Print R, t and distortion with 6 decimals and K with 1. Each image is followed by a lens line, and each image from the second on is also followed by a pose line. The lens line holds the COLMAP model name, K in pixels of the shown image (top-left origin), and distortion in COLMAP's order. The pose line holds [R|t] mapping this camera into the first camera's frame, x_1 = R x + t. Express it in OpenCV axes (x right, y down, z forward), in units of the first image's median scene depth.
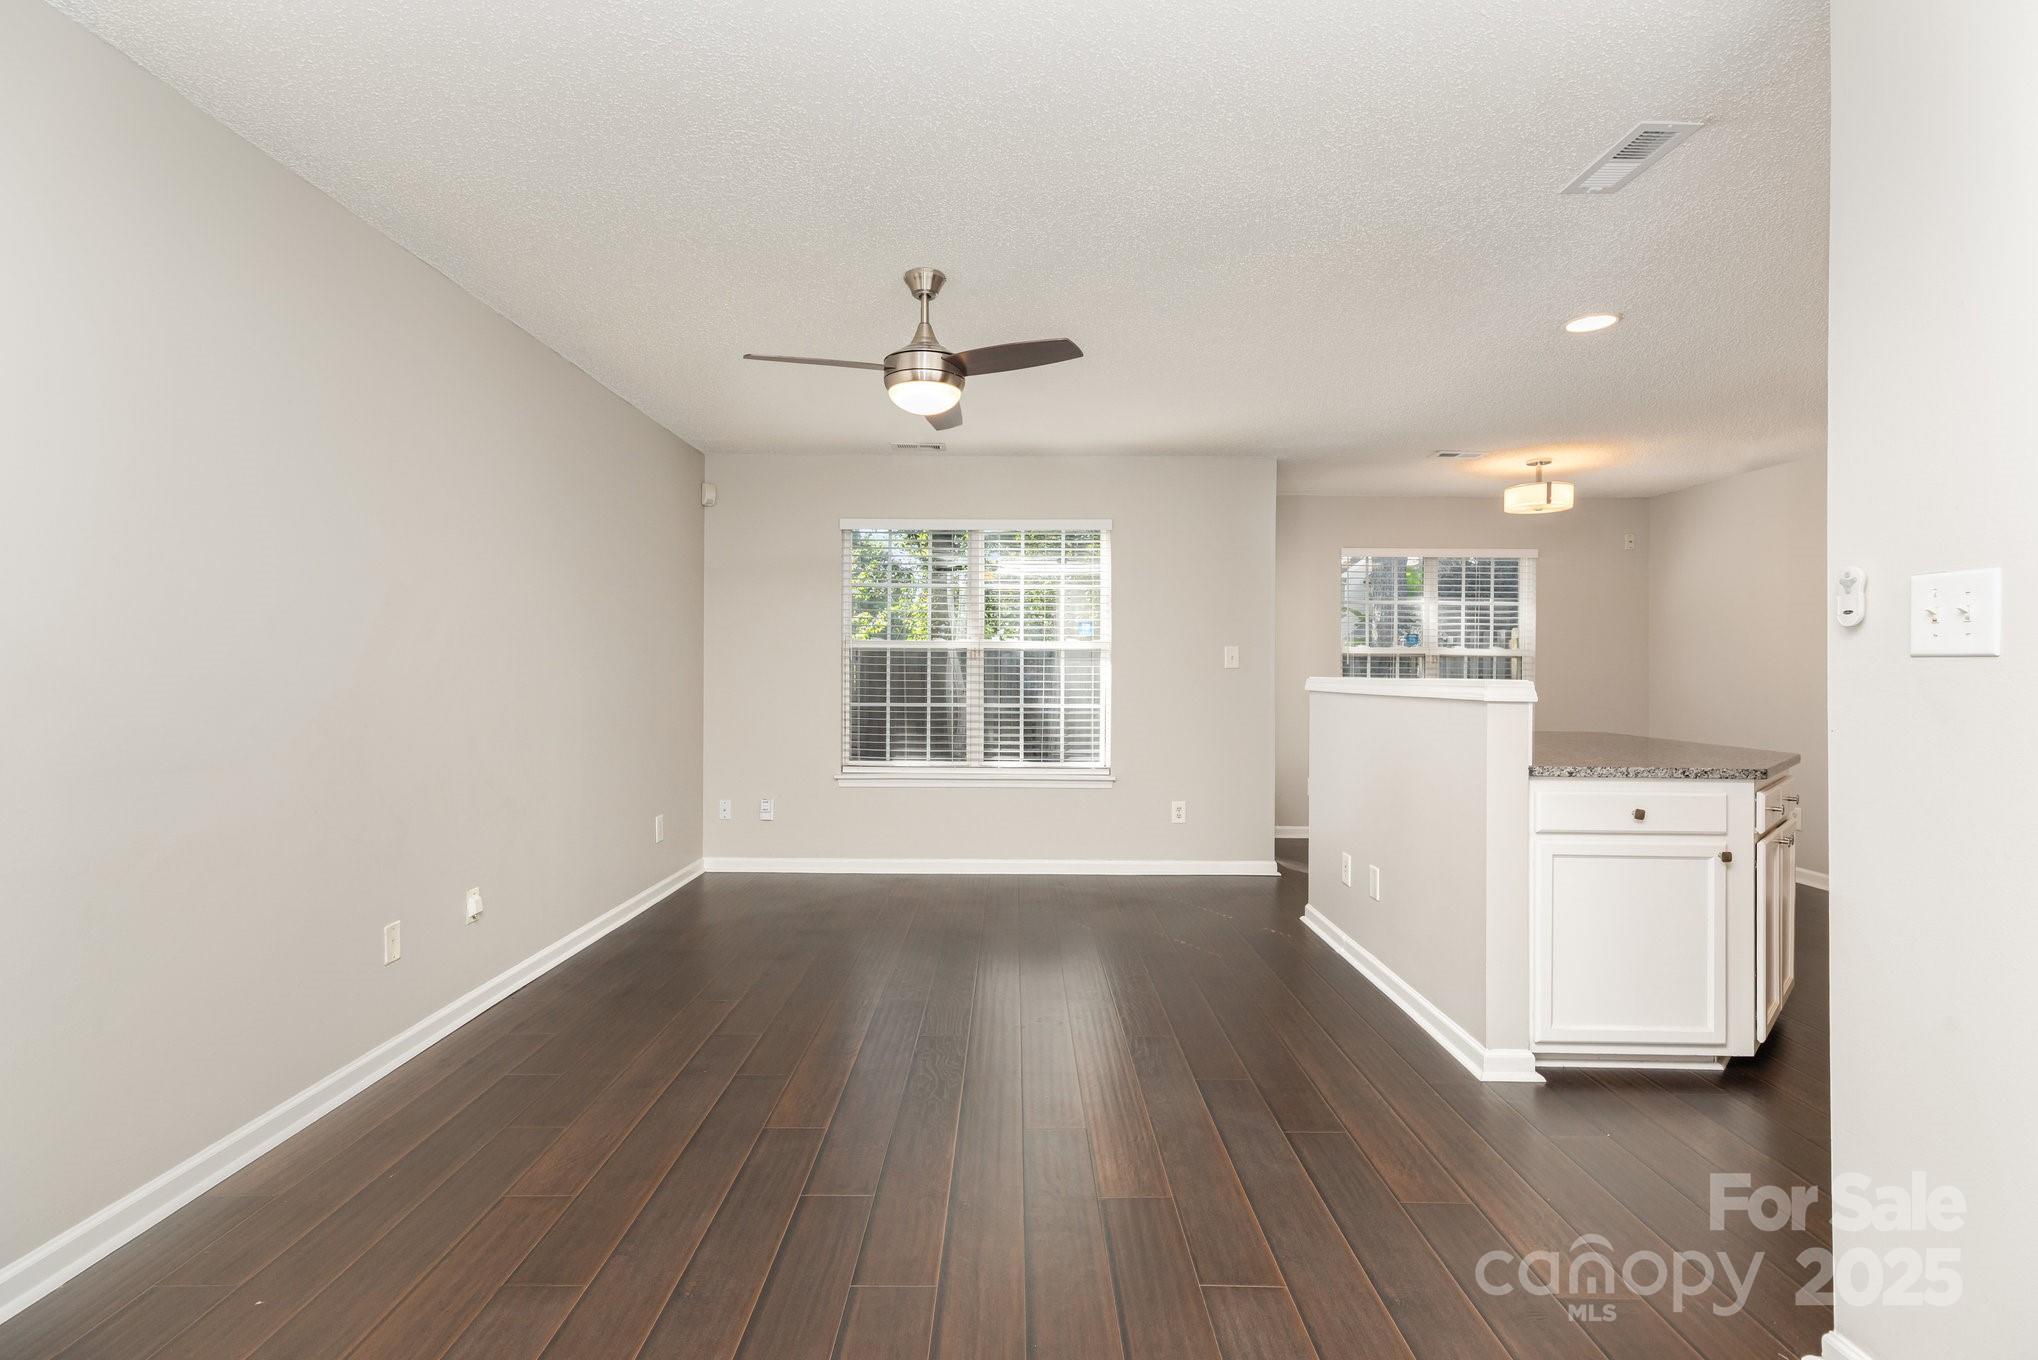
lens RADIAL K [[939.9, 0, 1014.8], [0, 939.9, 661.5], [0, 0, 1]] dist [0.003253, 0.000297]
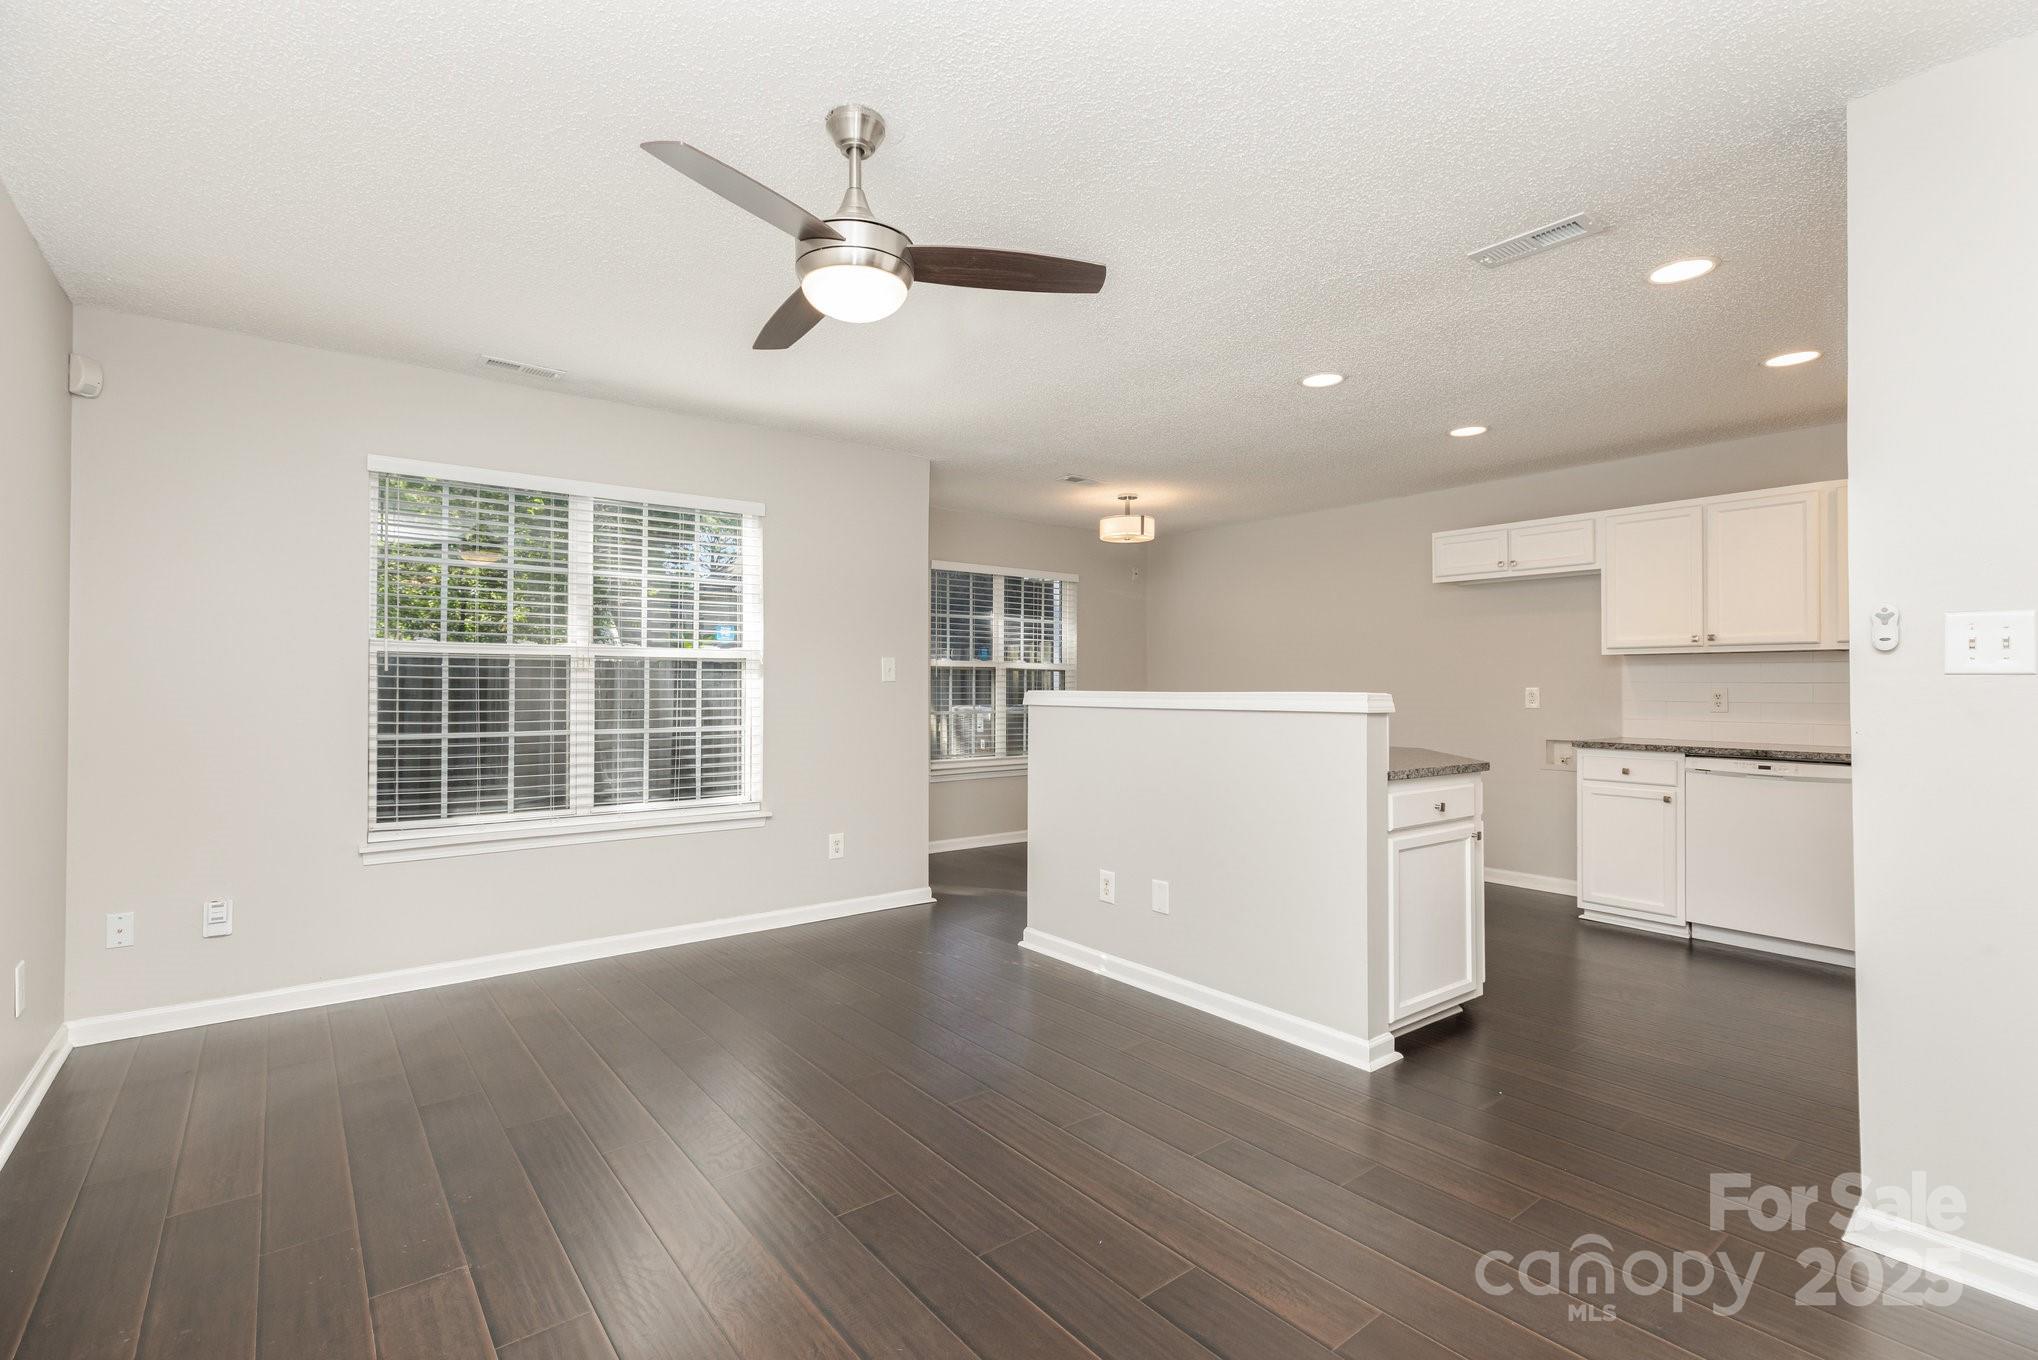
lens RADIAL K [[939.9, 0, 1027.8], [0, 939.9, 669.5], [0, 0, 1]] dist [0.003253, 0.000297]
pose [[0.783923, 0.005803, 0.620832, -0.228503], [-0.003149, 0.999981, -0.005370, -0.000154], [-0.620851, 0.002254, 0.783926, 0.201075]]
